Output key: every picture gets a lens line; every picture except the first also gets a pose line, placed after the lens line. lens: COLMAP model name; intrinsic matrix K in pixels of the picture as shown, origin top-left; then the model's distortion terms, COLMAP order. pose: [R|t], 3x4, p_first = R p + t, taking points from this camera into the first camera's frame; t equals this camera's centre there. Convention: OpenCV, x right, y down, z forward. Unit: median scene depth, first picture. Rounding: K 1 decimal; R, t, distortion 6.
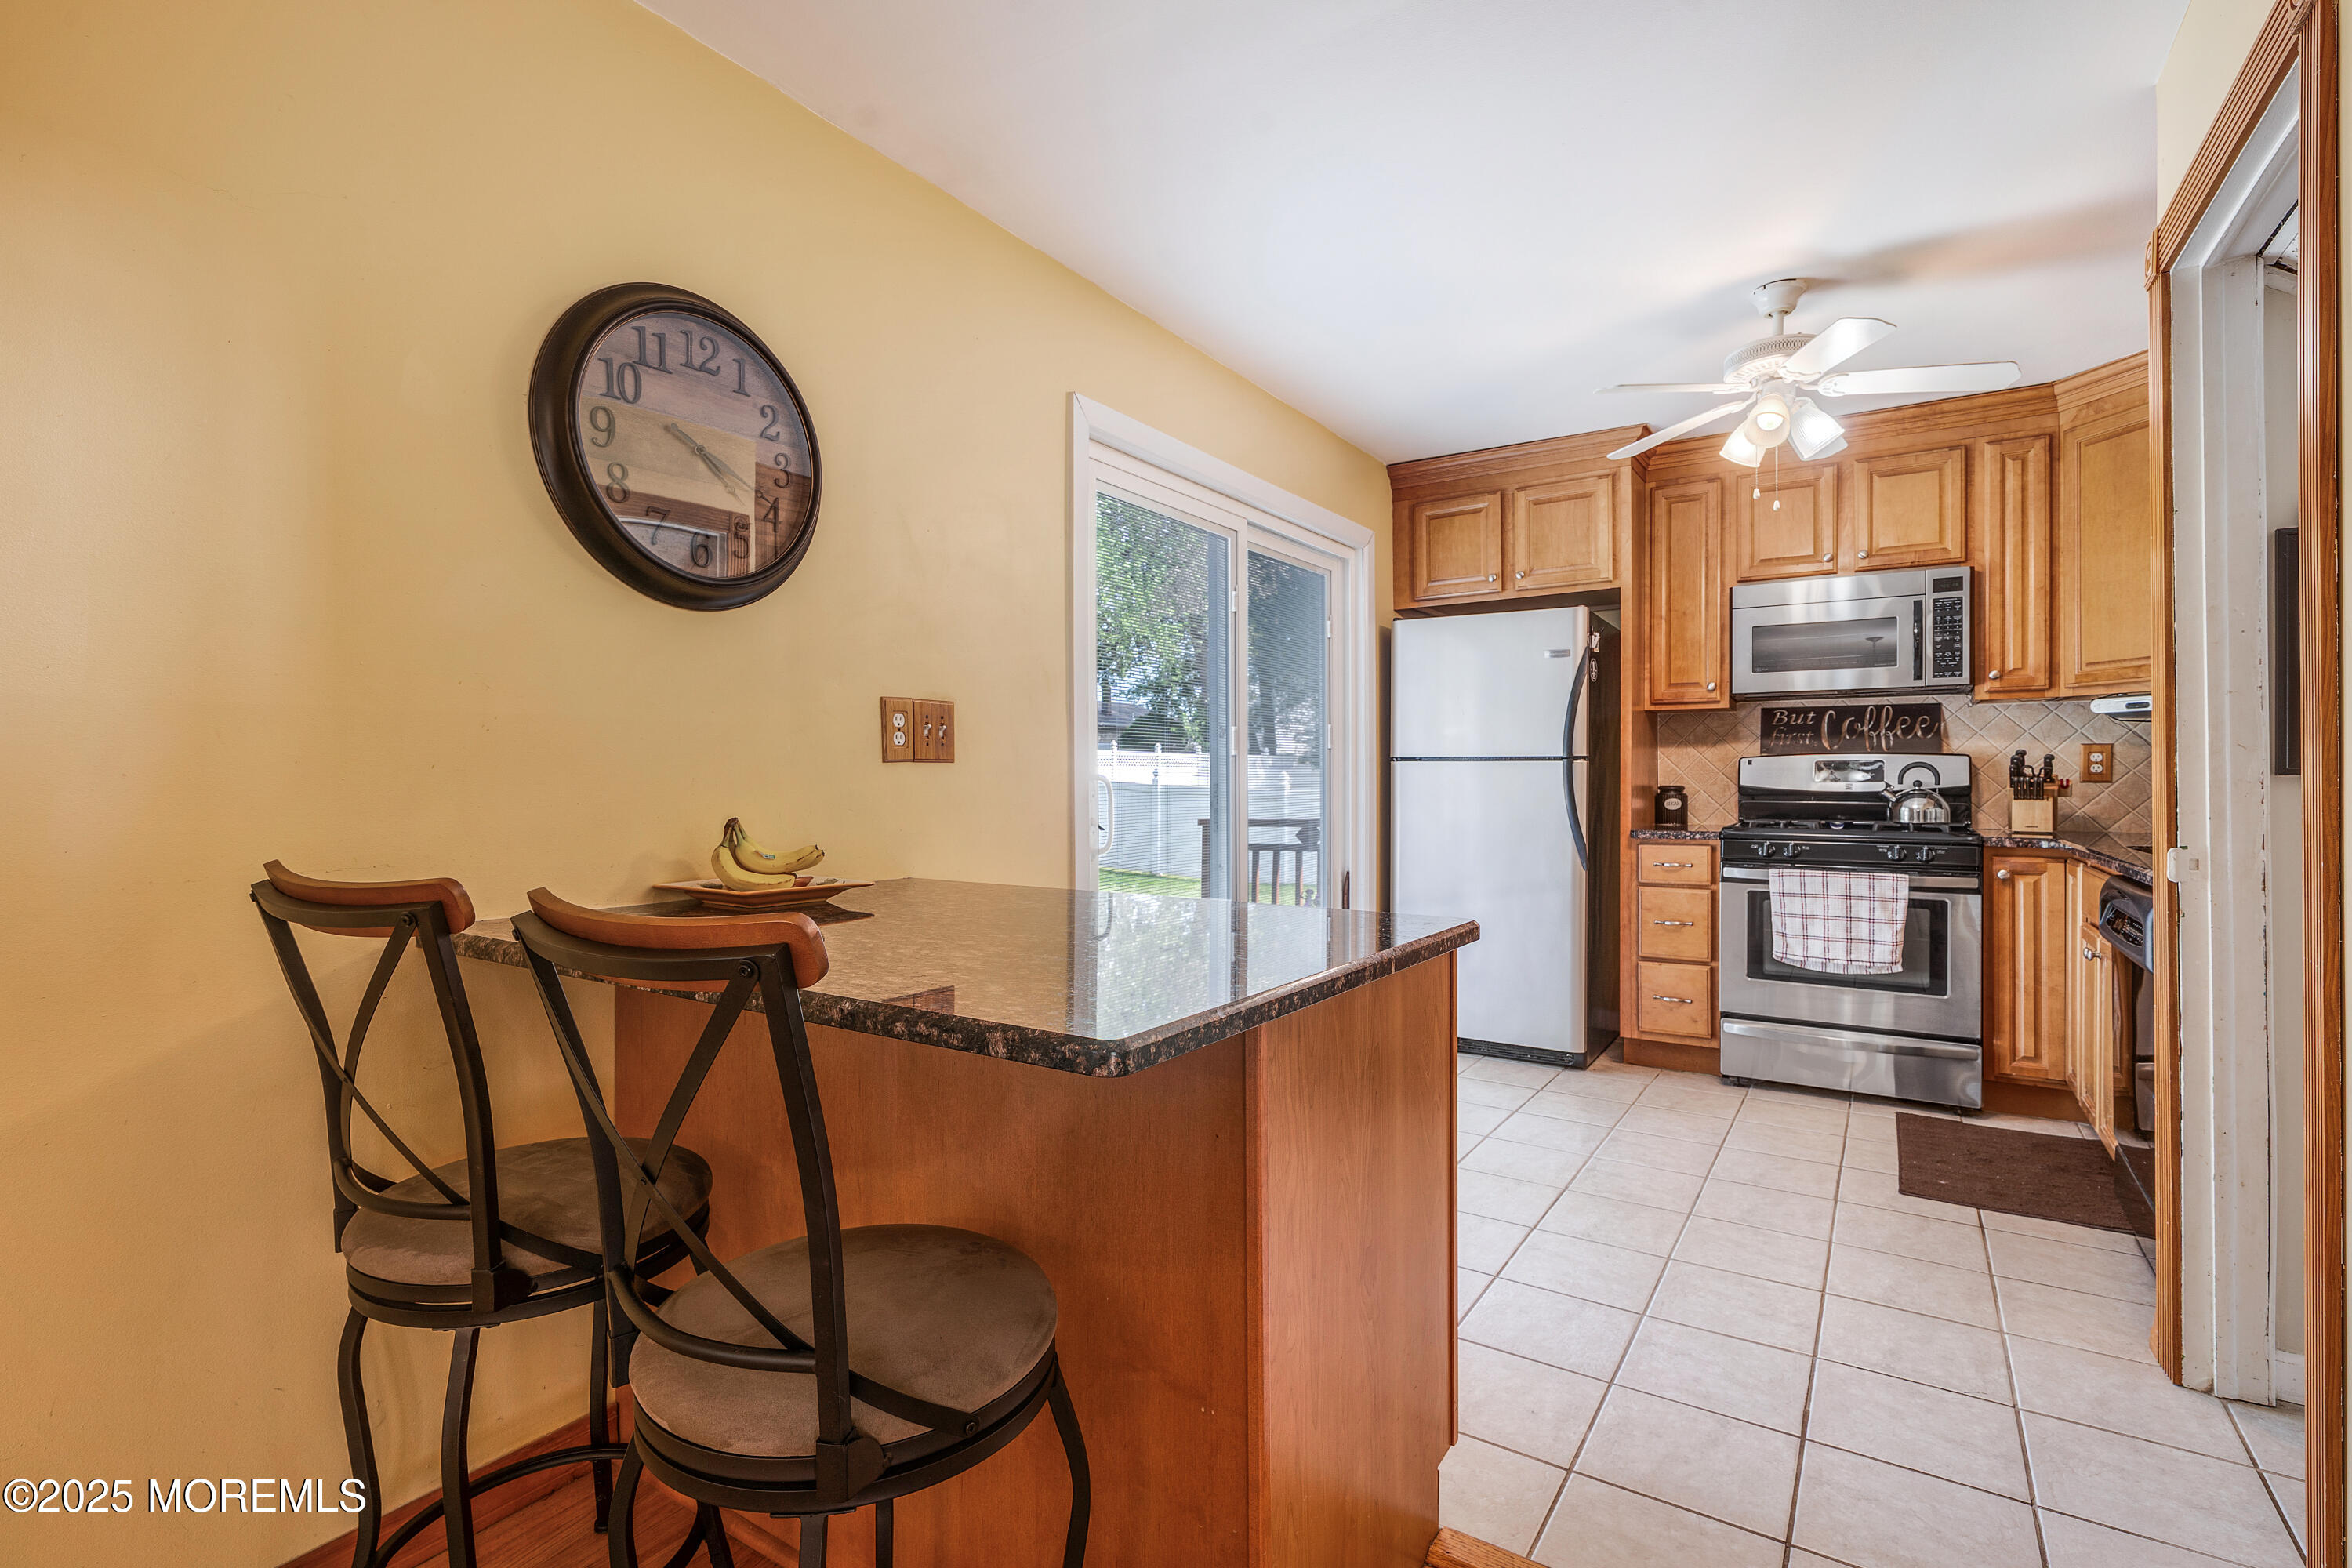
lens RADIAL K [[1096.9, 0, 1157.1], [0, 1096.9, 777.6], [0, 0, 1]] dist [0.000479, -0.000231]
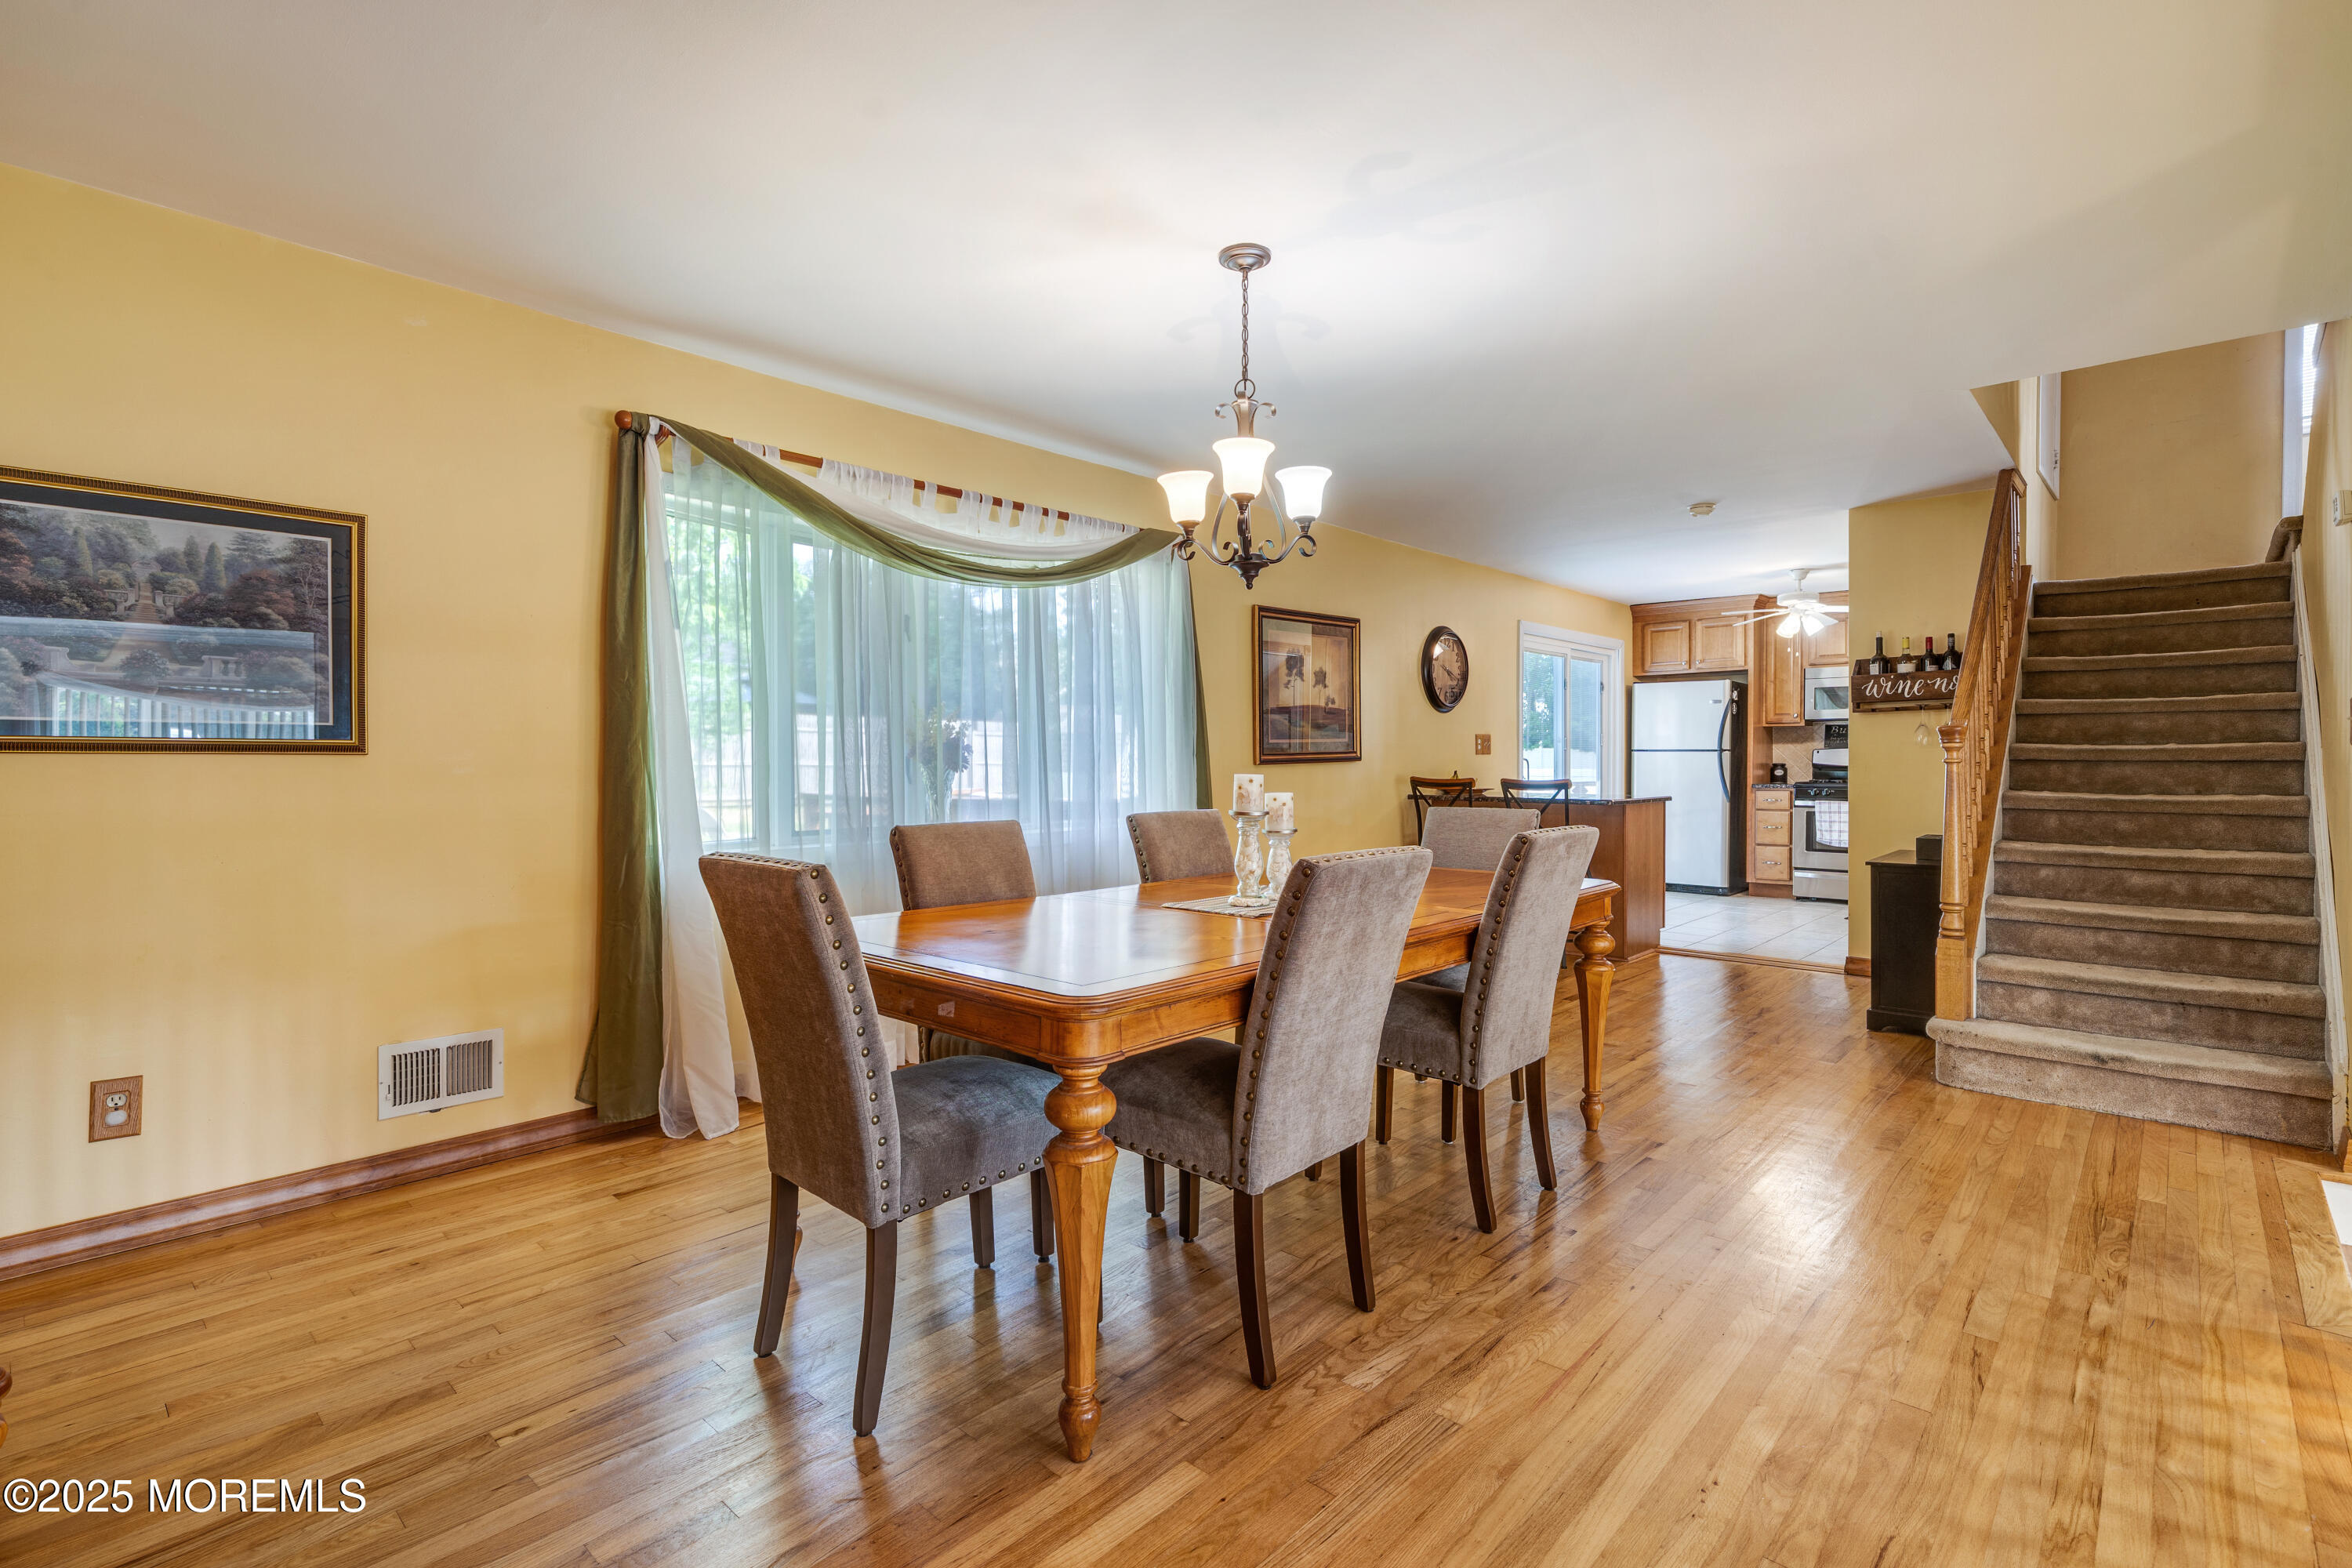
lens RADIAL K [[1096.9, 0, 1157.1], [0, 1096.9, 777.6], [0, 0, 1]] dist [0.000479, -0.000231]
pose [[0.985629, 0.003914, -0.168877, -0.360243], [-0.000795, 0.999828, 0.018528, -0.003193], [0.168920, -0.018127, 0.985463, -1.345320]]
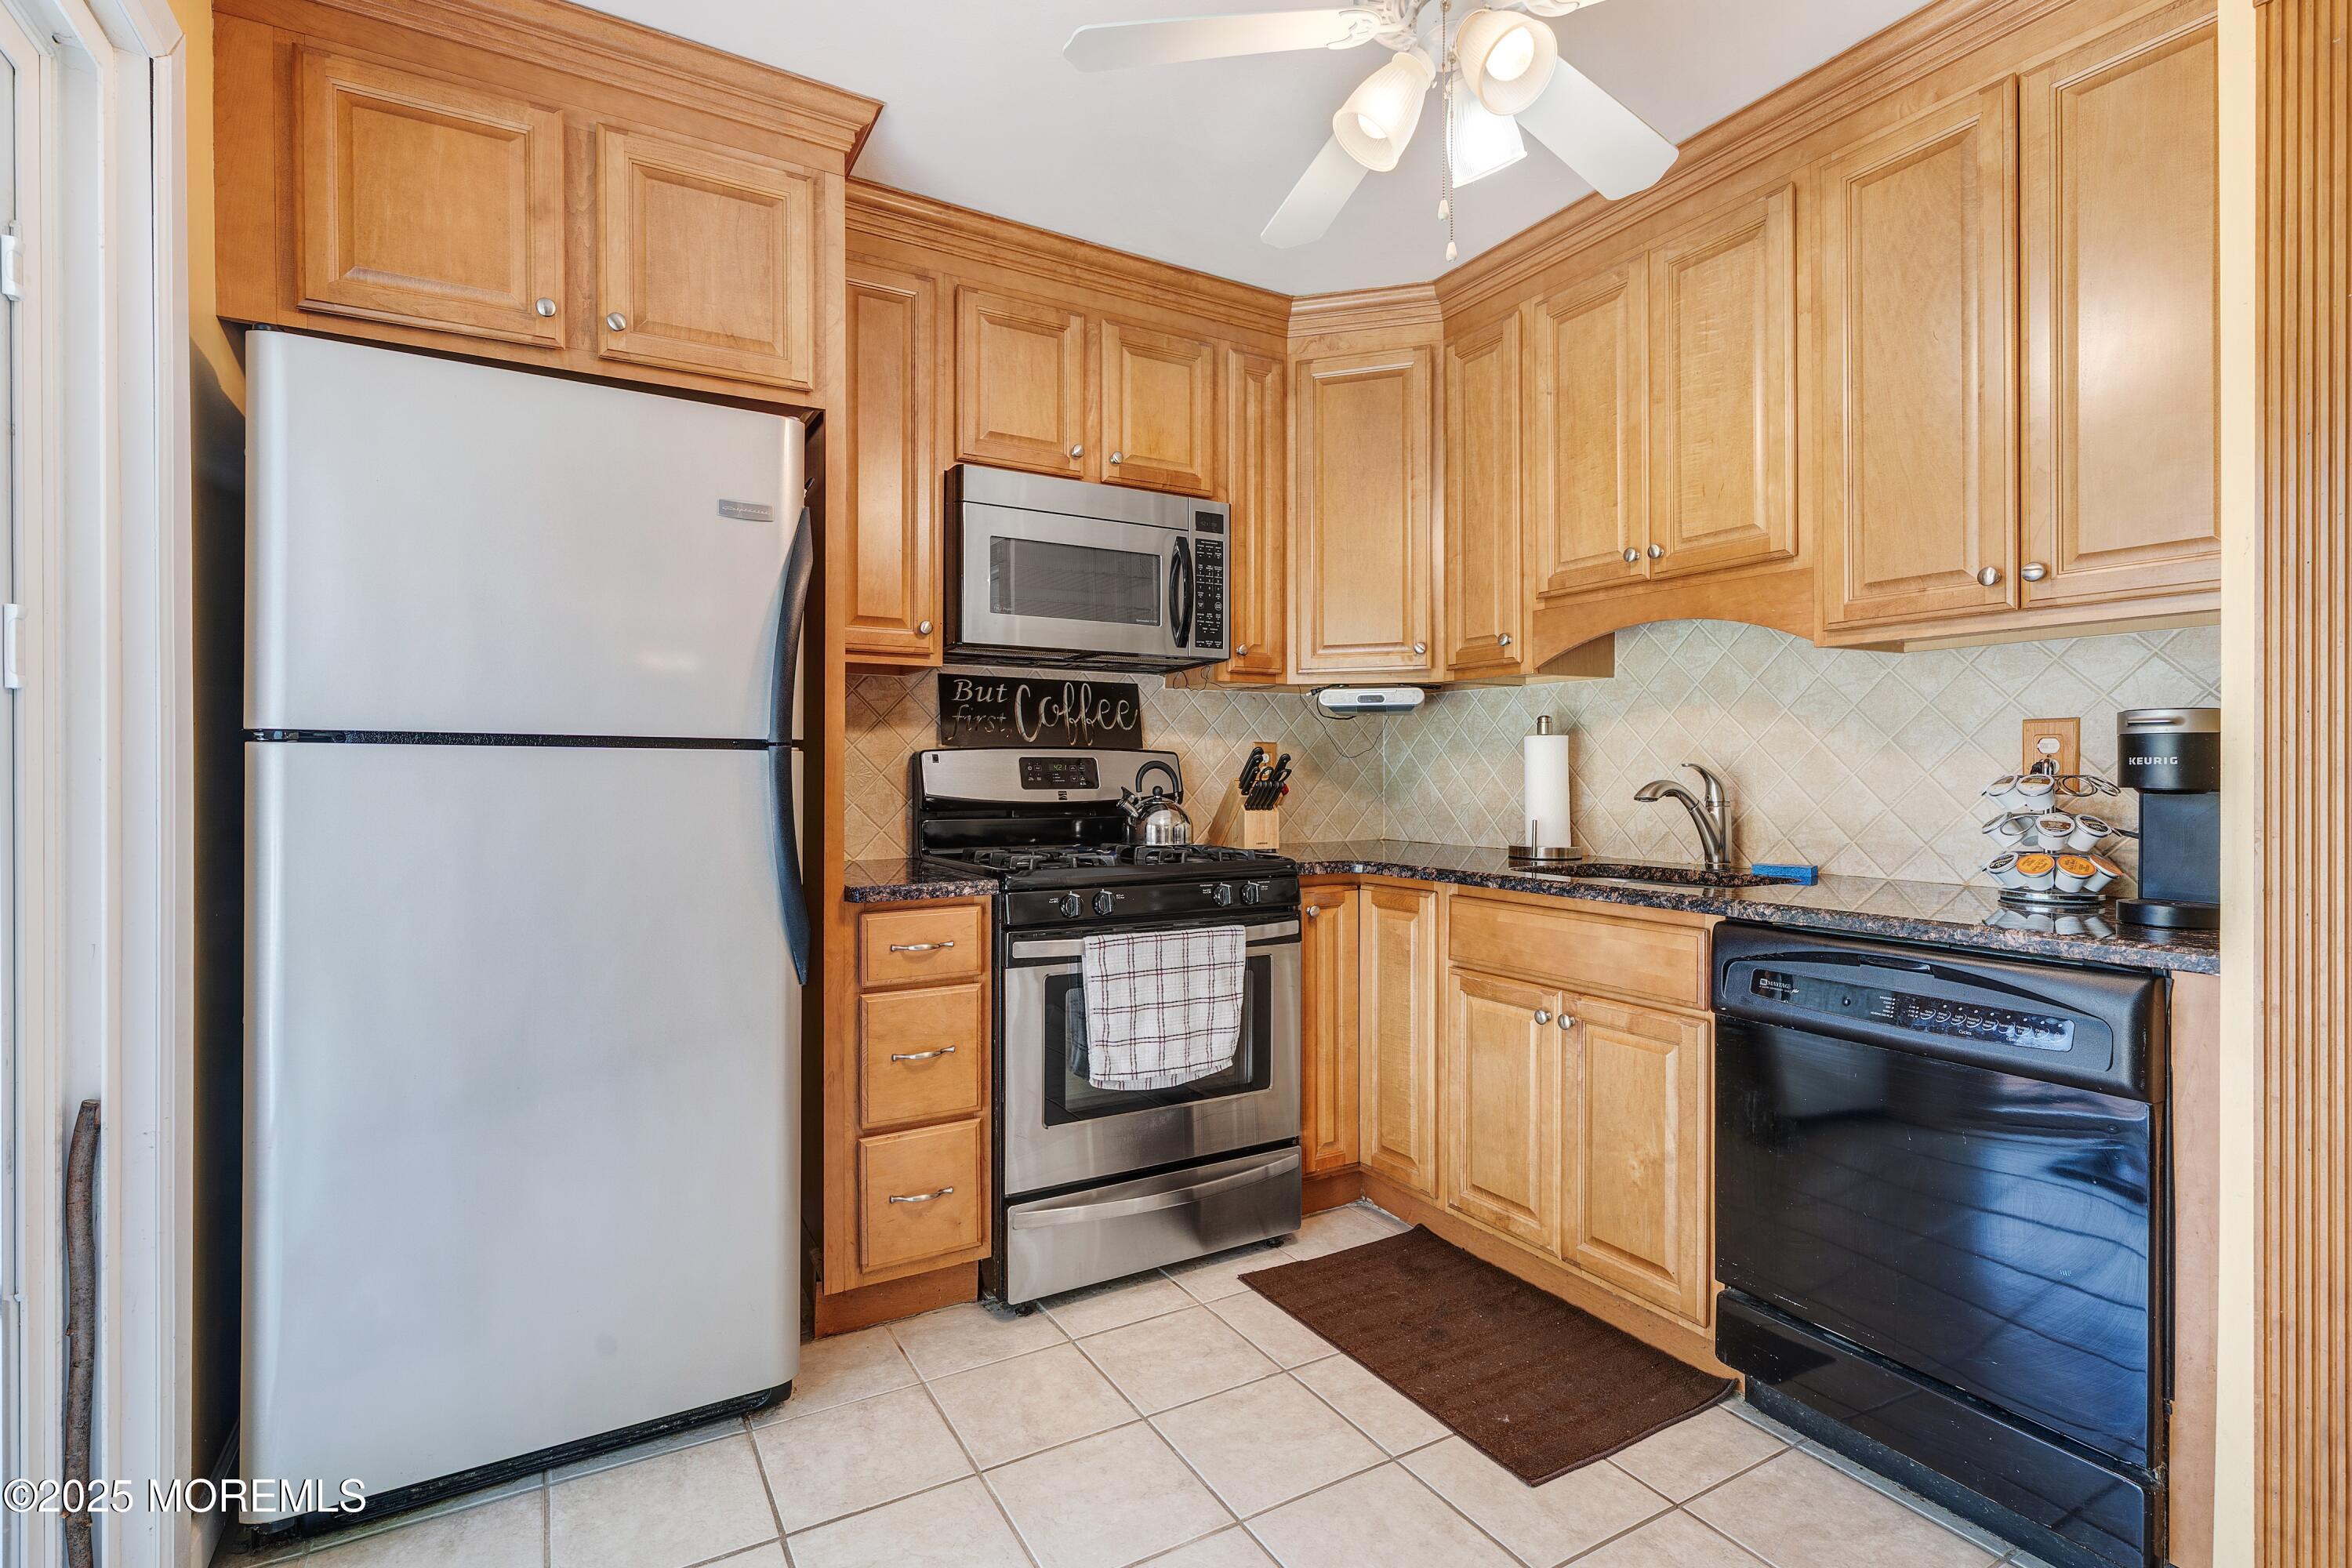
lens RADIAL K [[1096.9, 0, 1157.1], [0, 1096.9, 777.6], [0, 0, 1]] dist [0.000479, -0.000231]
pose [[0.446235, -0.002432, 0.894912, 0.039203], [-0.001890, 0.999992, 0.003660, -0.005869], [-0.894914, -0.003325, 0.446227, 0.671730]]
